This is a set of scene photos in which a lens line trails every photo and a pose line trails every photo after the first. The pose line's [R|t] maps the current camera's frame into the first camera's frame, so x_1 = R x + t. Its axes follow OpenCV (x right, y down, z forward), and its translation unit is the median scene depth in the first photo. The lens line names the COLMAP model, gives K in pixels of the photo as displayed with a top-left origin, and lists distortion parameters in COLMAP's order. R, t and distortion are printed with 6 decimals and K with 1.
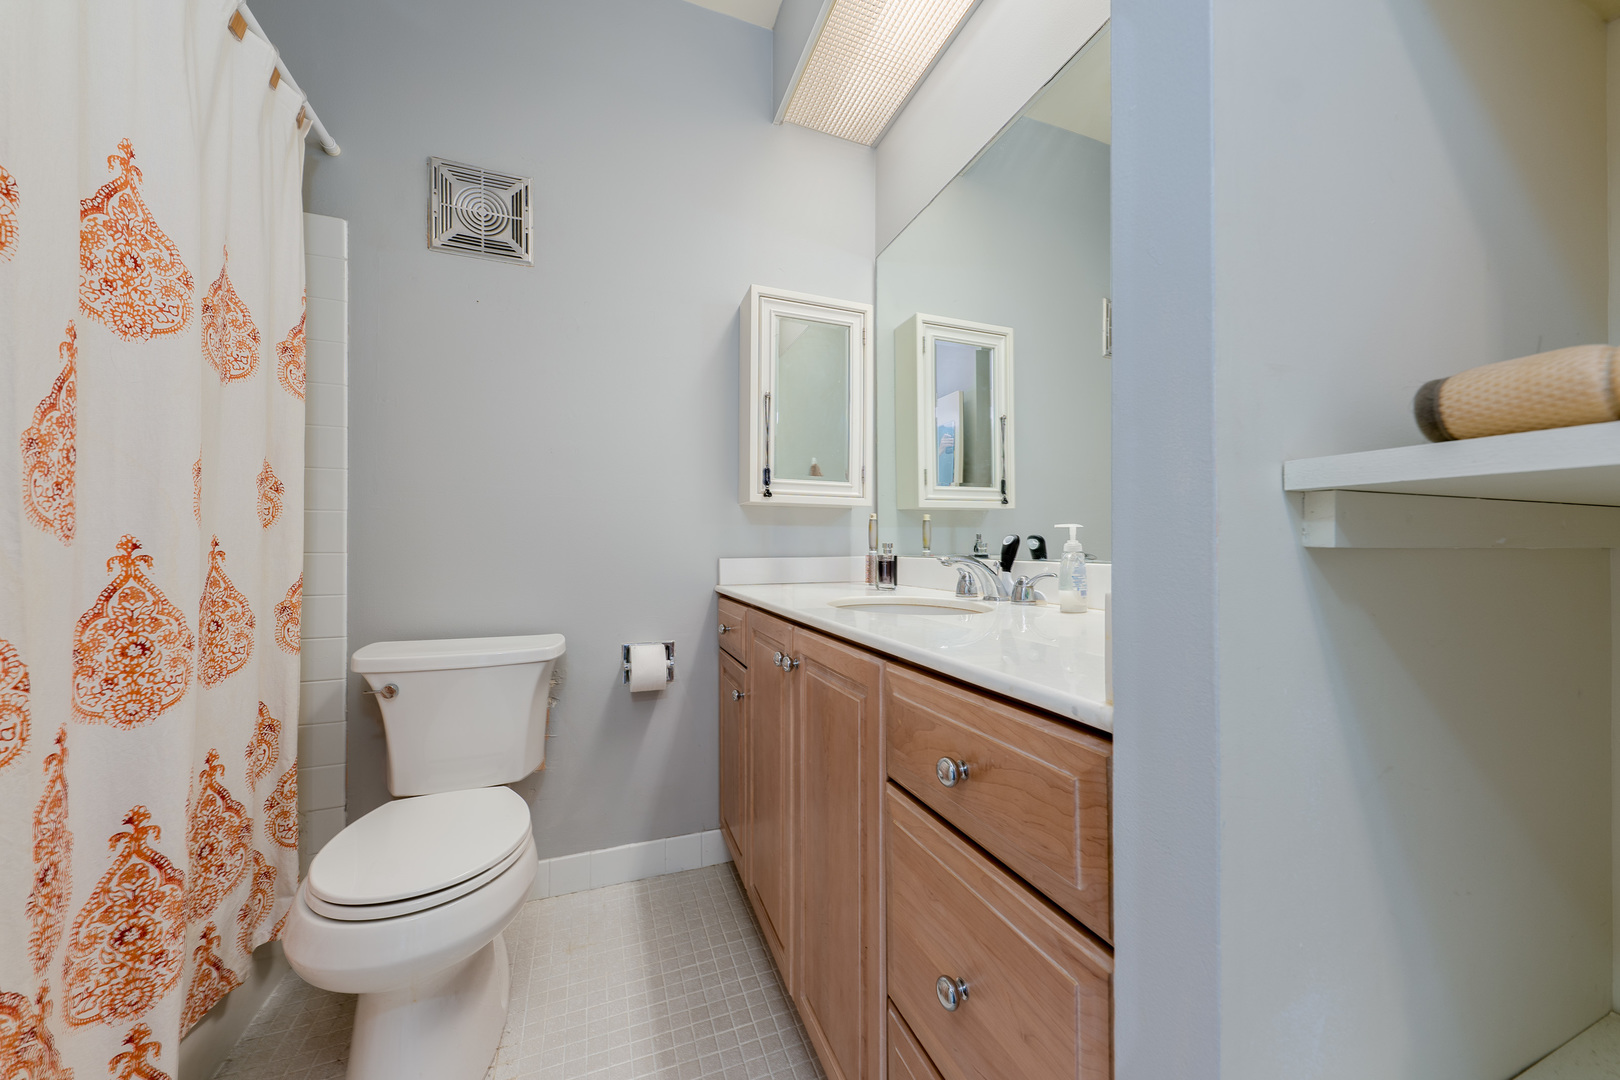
lens RADIAL K [[575.5, 0, 805.5], [0, 575.5, 544.4], [0, 0, 1]] dist [0.000680, -0.000087]
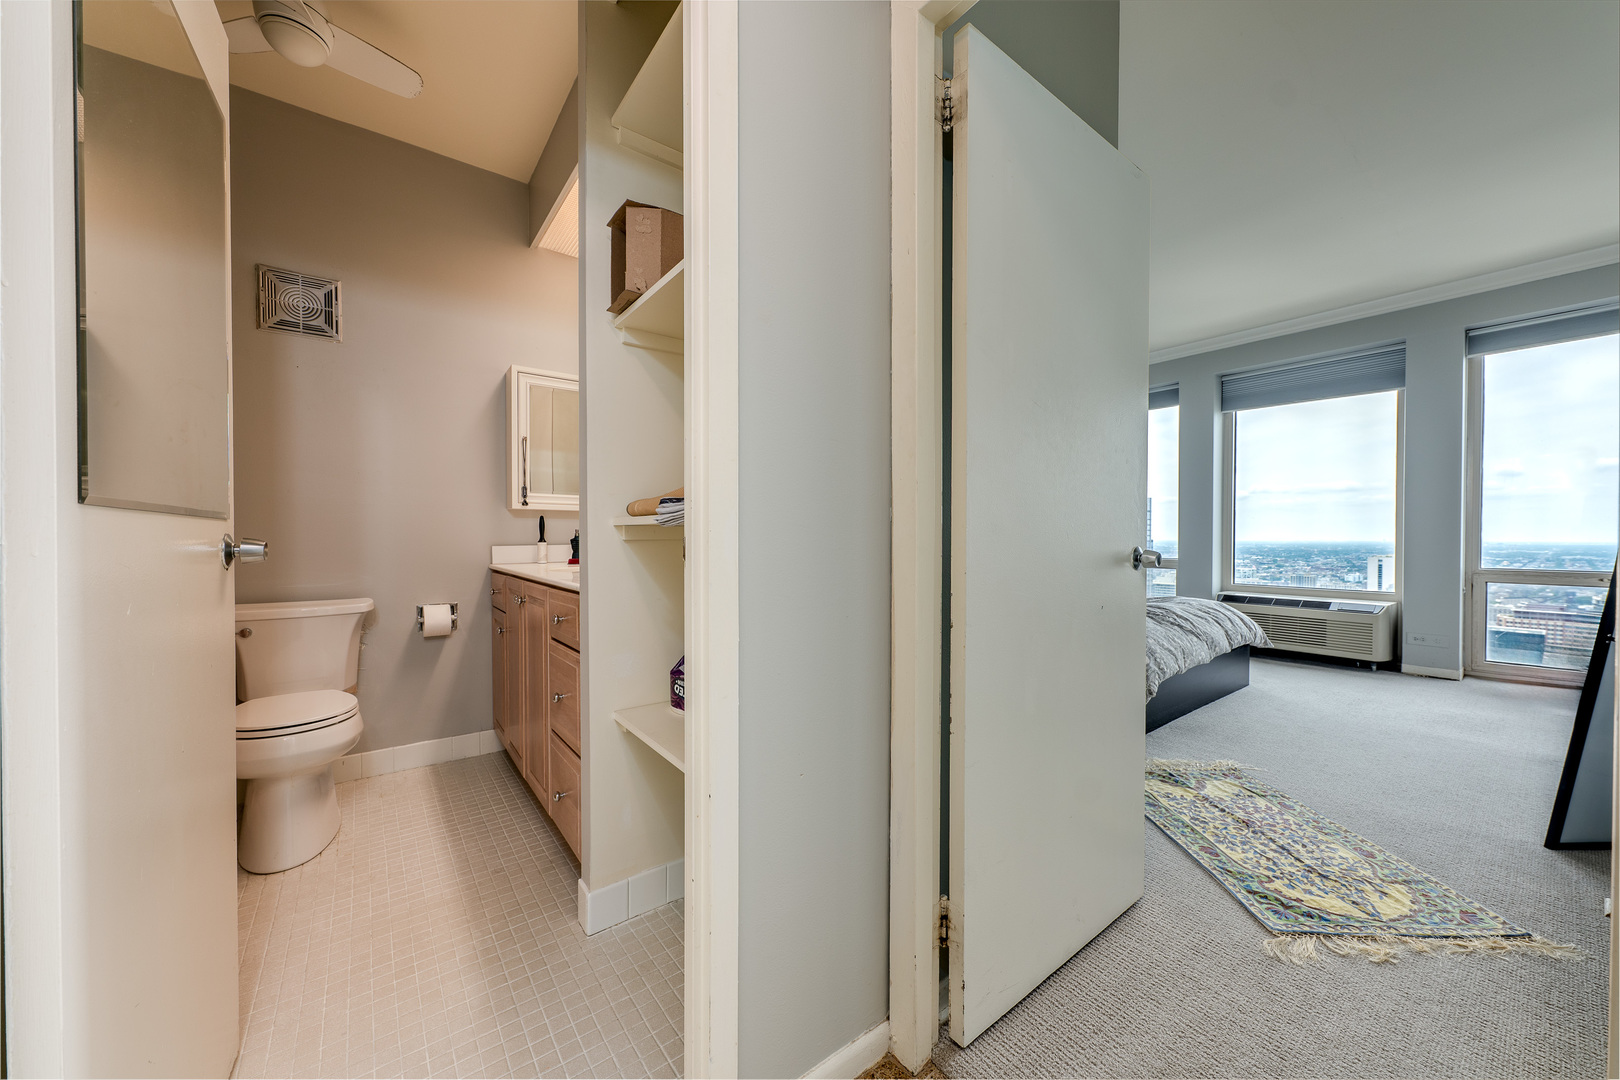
lens RADIAL K [[583.2, 0, 801.0], [0, 583.2, 543.0], [0, 0, 1]] dist [0.017338, -0.010458]
pose [[0.958917, -0.005437, 0.283636, 0.197941], [-0.000450, 0.999786, 0.020686, -0.014987], [-0.283688, -0.019964, 0.958709, -0.709013]]
